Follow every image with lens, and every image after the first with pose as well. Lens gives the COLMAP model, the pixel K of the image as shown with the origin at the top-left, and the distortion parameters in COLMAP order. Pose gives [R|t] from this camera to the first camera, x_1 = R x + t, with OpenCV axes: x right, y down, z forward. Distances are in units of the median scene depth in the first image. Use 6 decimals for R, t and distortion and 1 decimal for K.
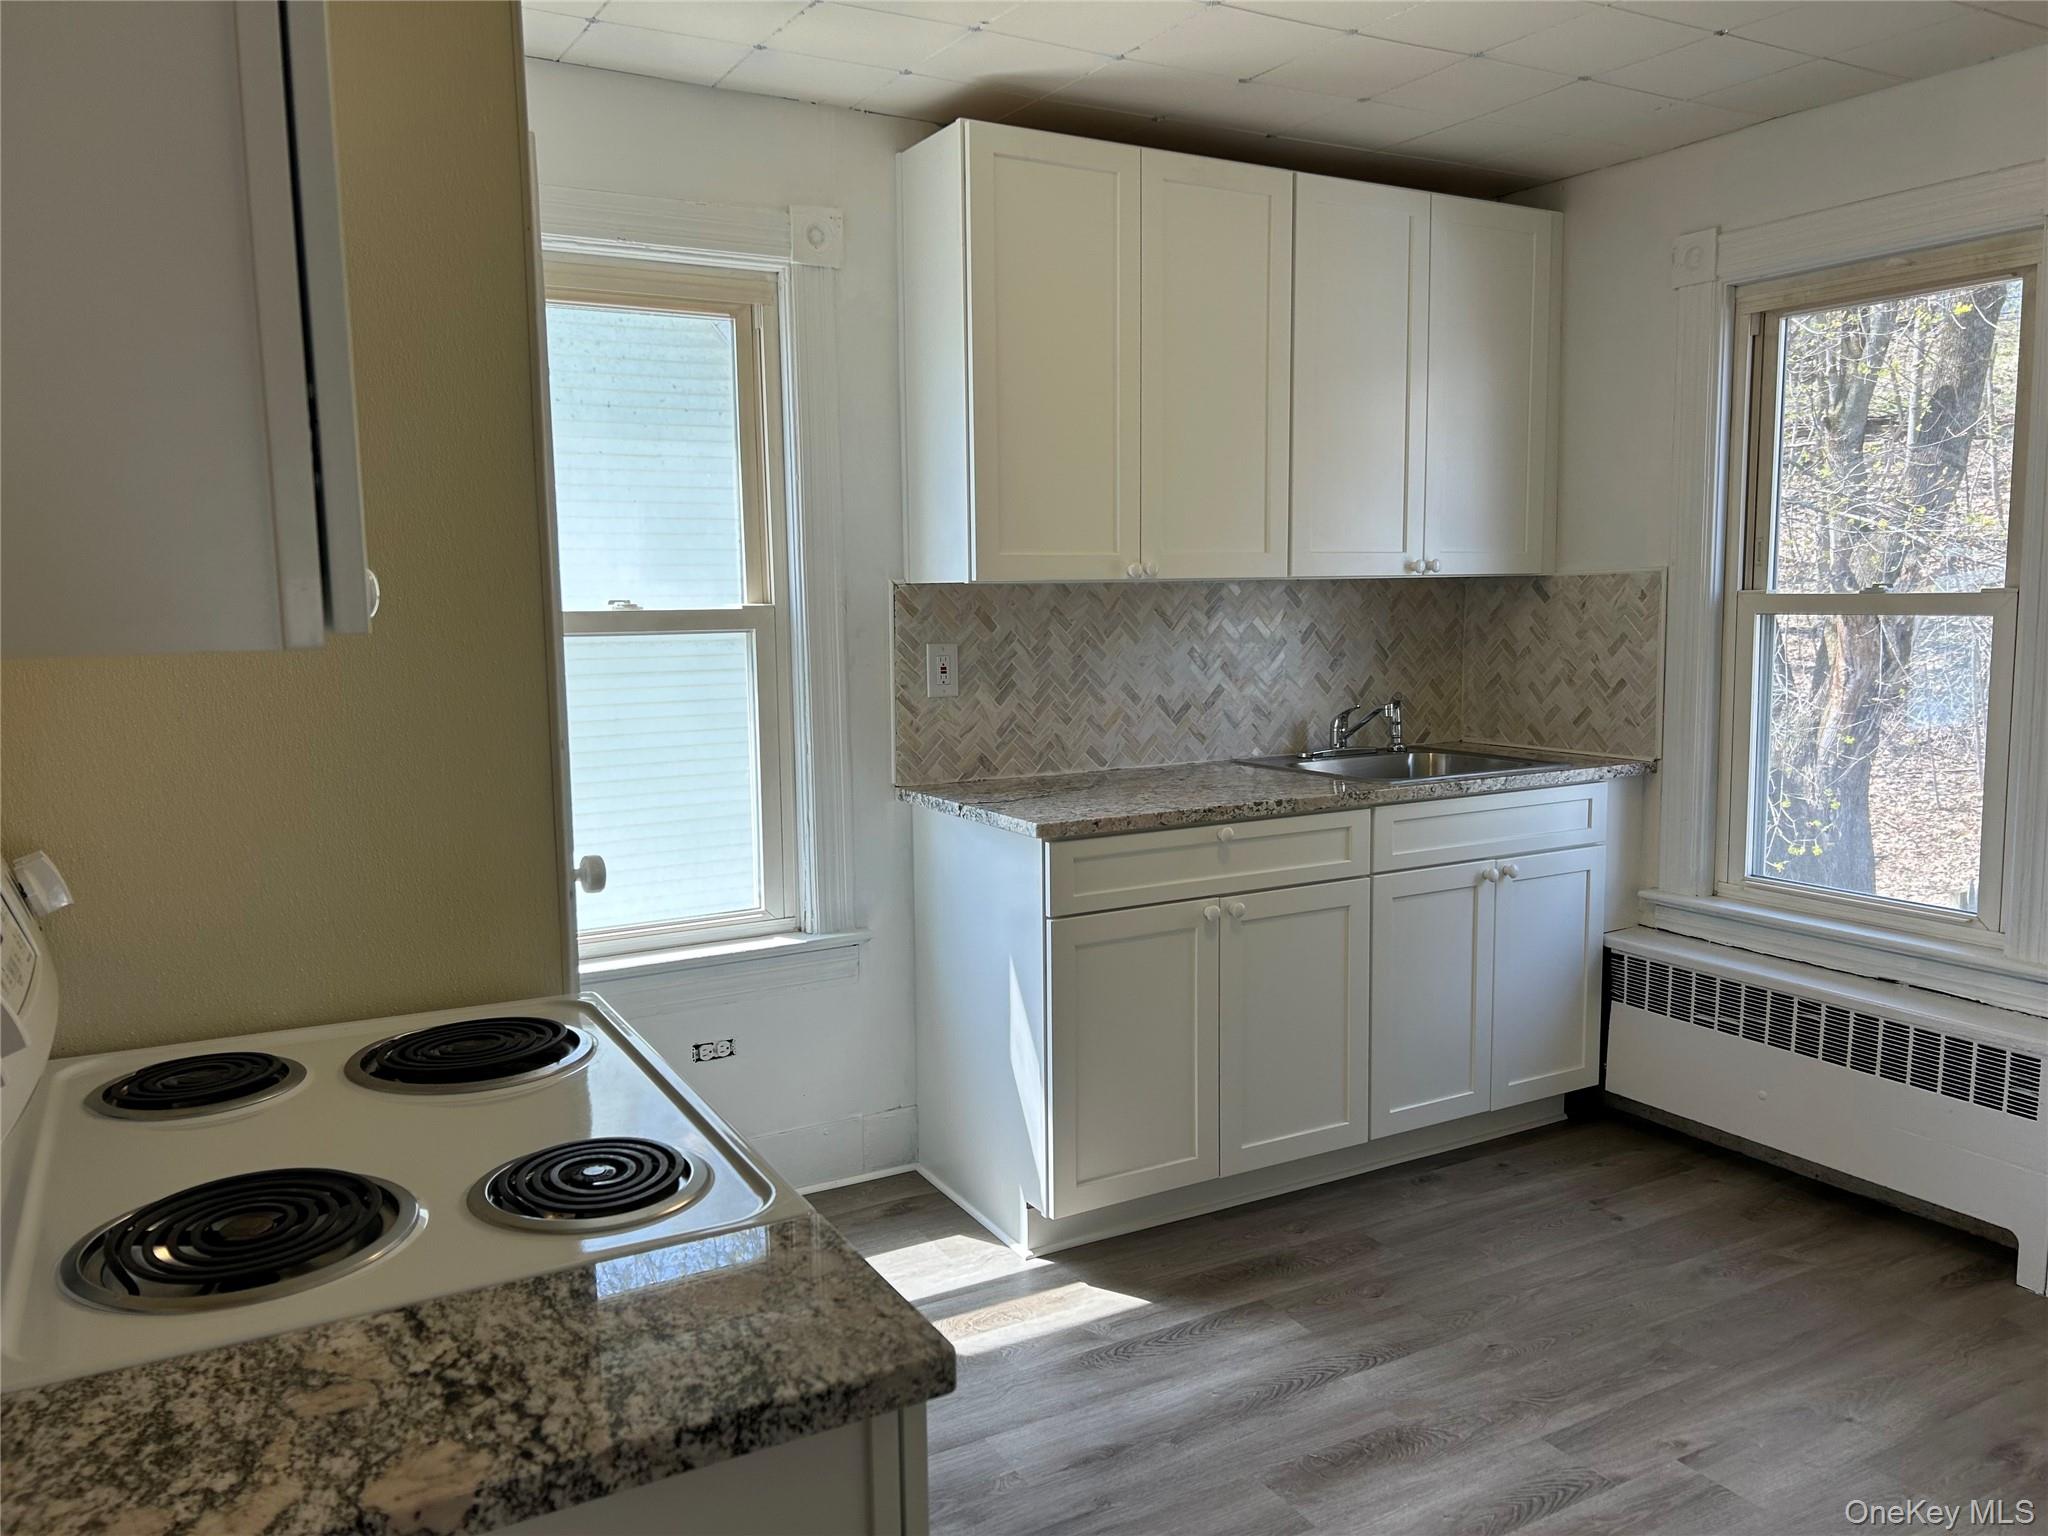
lens RADIAL K [[1554.2, 0, 1020.9], [0, 1554.2, 774.7], [0, 0, 1]] dist [0.087838, -0.116874]
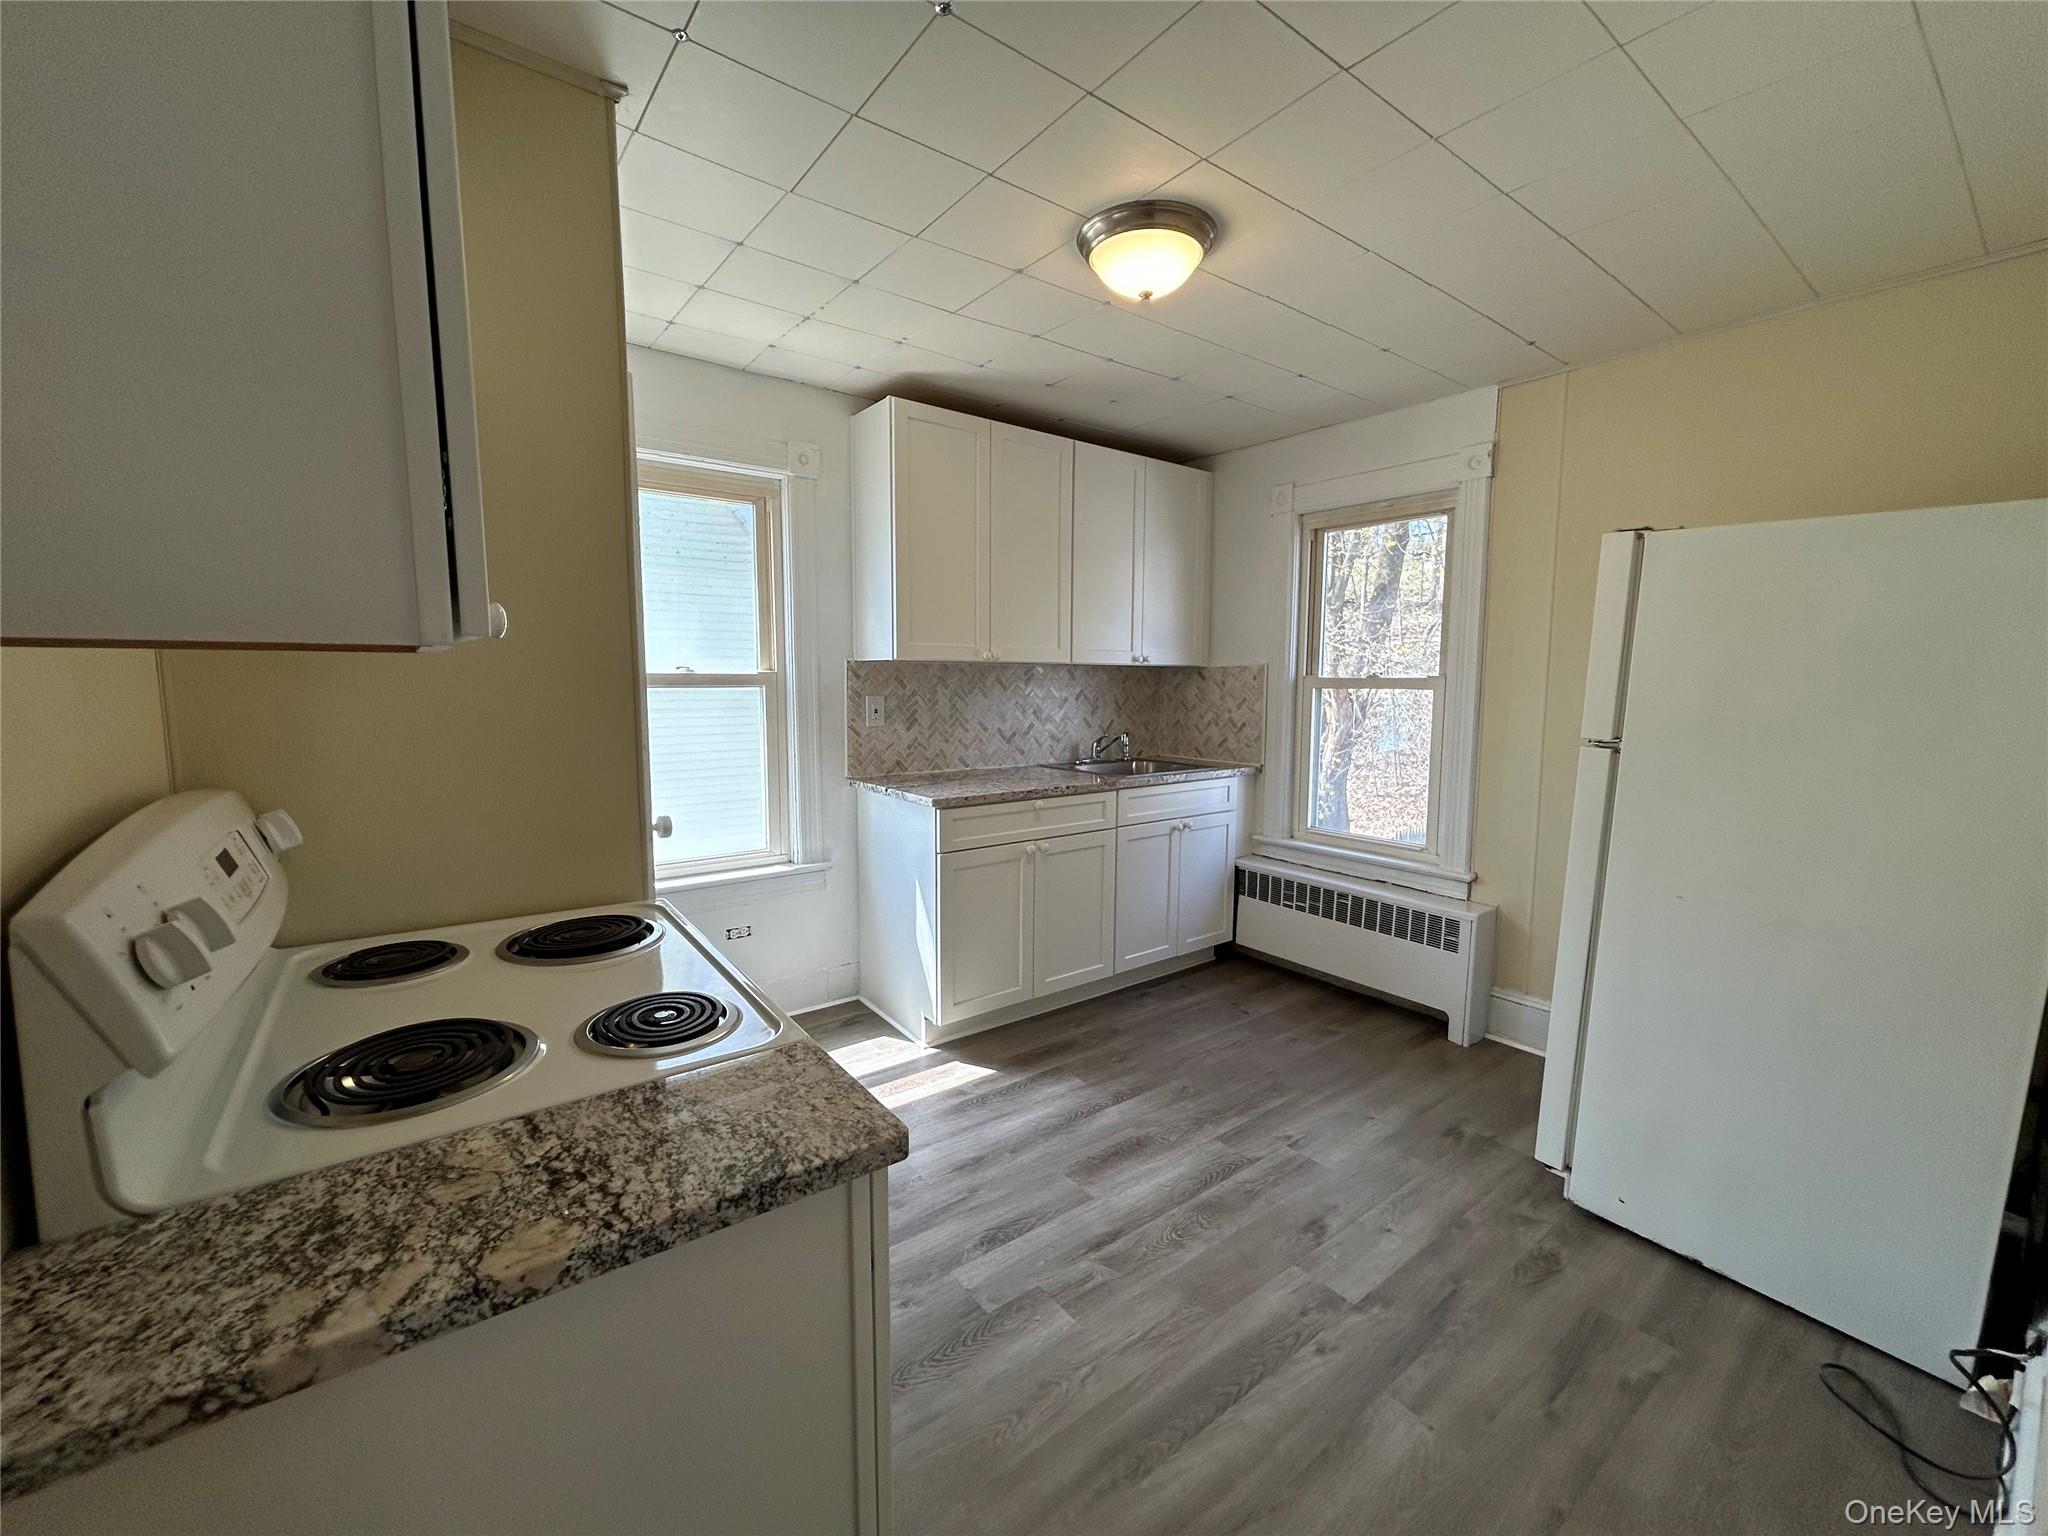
lens RADIAL K [[835.4, 0, 1018.1], [0, 835.4, 767.5], [0, 0, 1]] dist [-0.000719, 0.000108]
pose [[0.991573, 0.004451, 0.129474, -0.013209], [-0.002580, 0.999890, -0.014620, 0.008773], [-0.129525, 0.014163, 0.991475, 0.056796]]
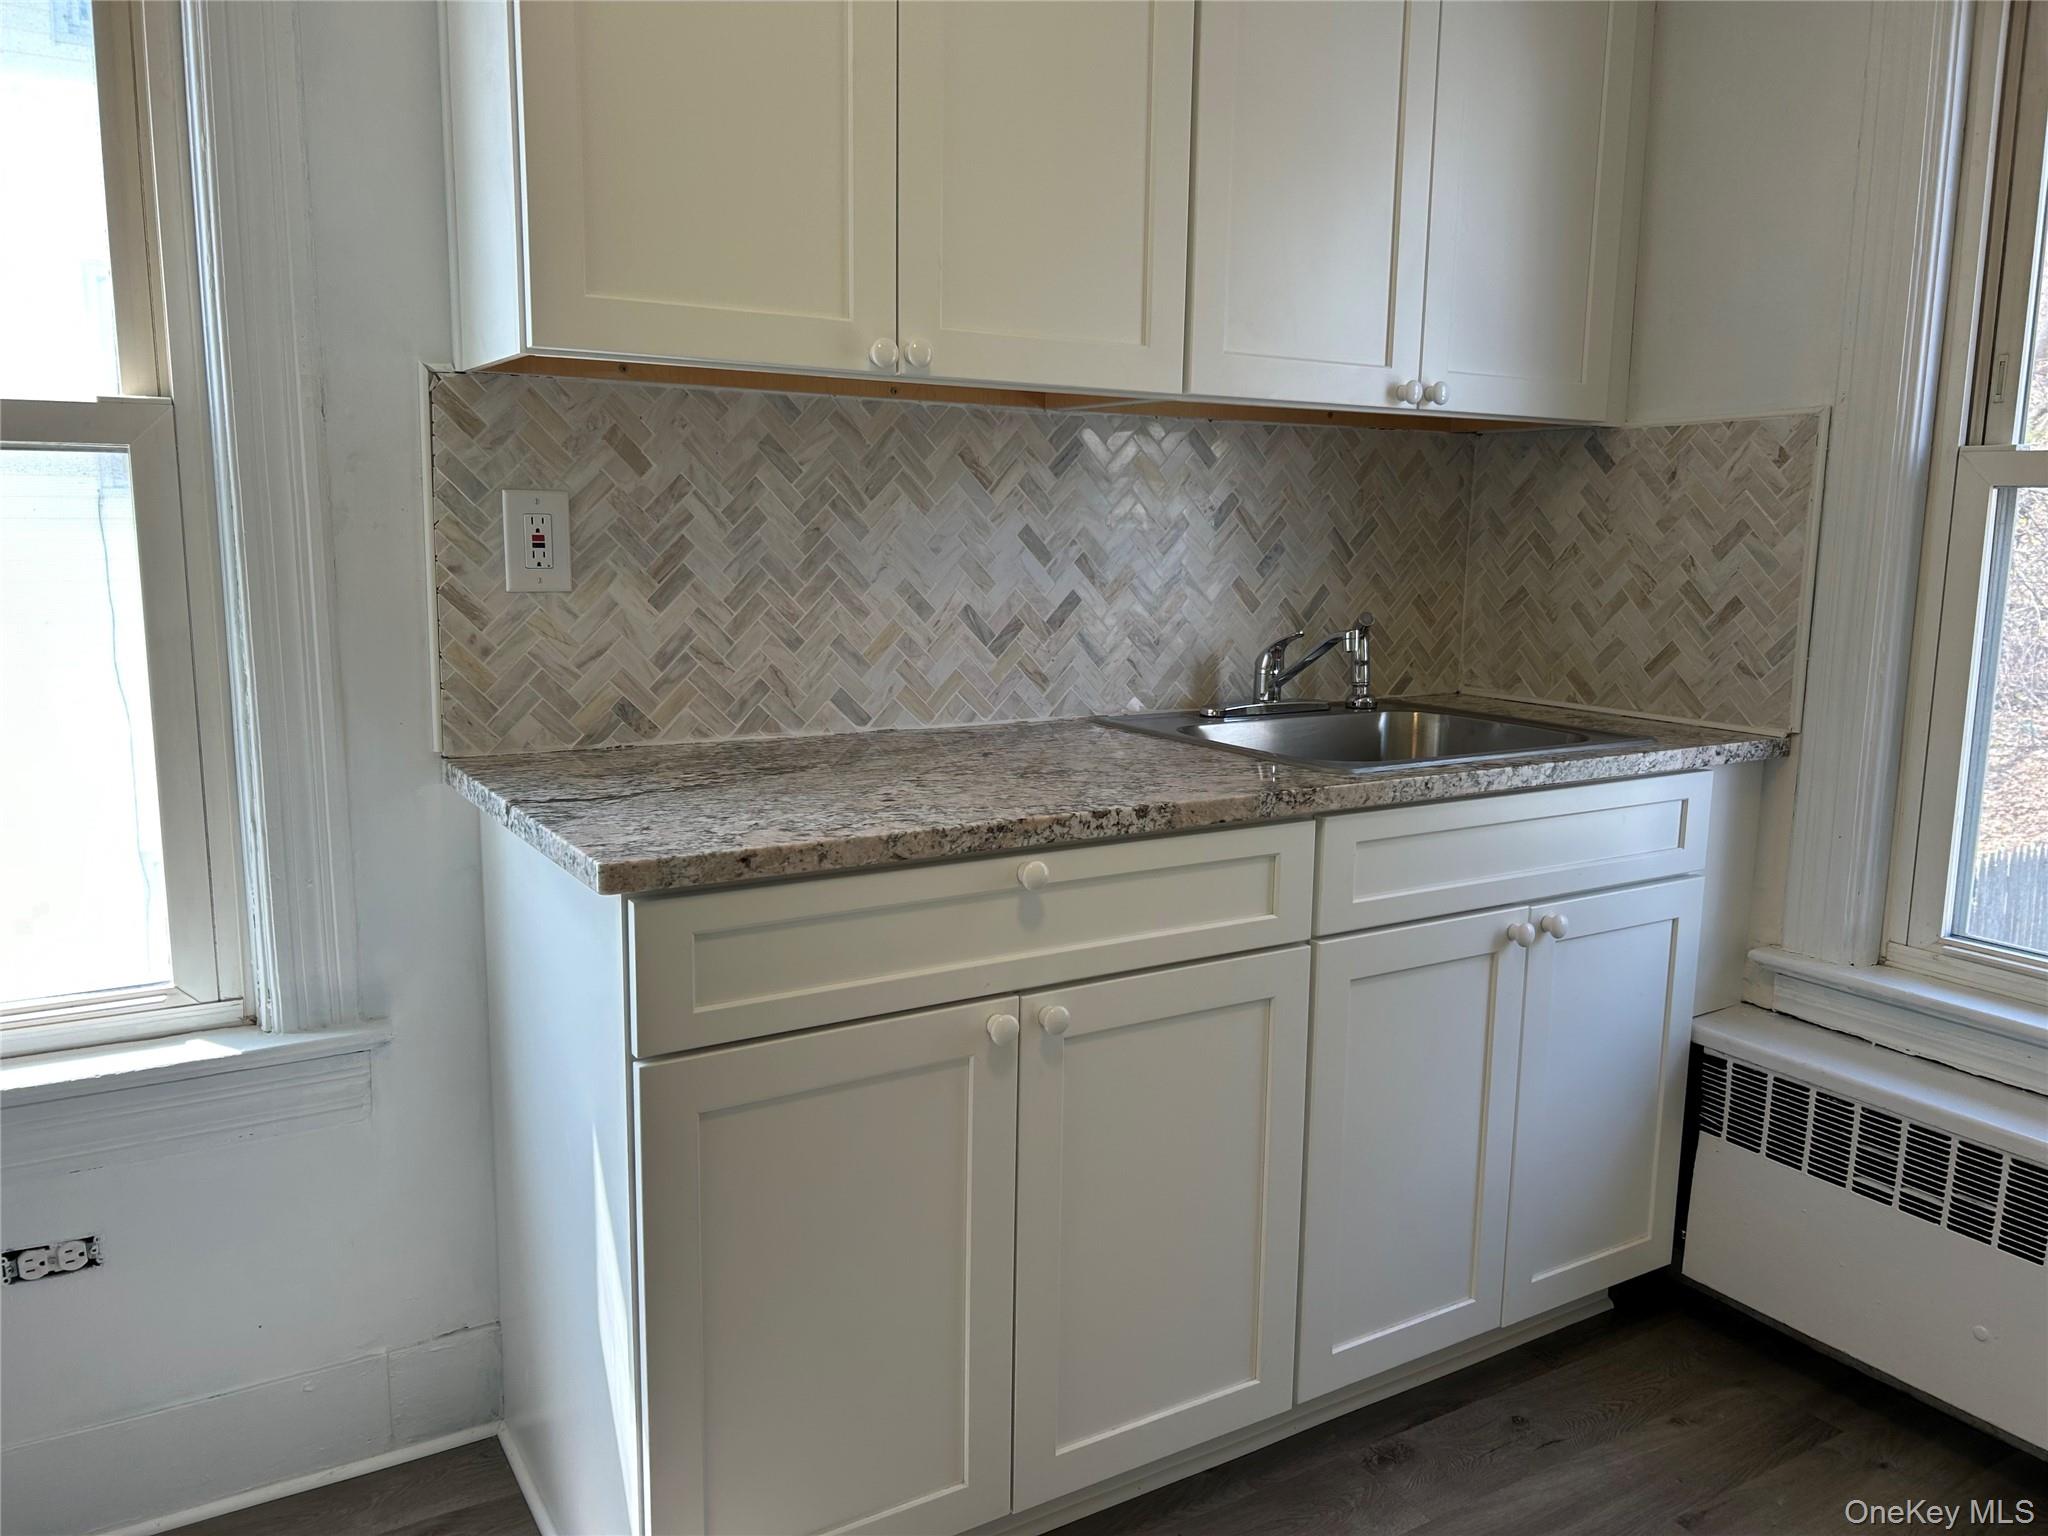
lens RADIAL K [[1501.8, 0, 1034.7], [0, 1501.8, 772.8], [0, 0, 1]] dist [0.090632, -0.113117]
pose [[0.999039, 0.022672, 0.037514, 0.102762], [-0.024394, 0.998639, 0.046096, -0.015846], [-0.036418, -0.046967, 0.998232, 0.465728]]
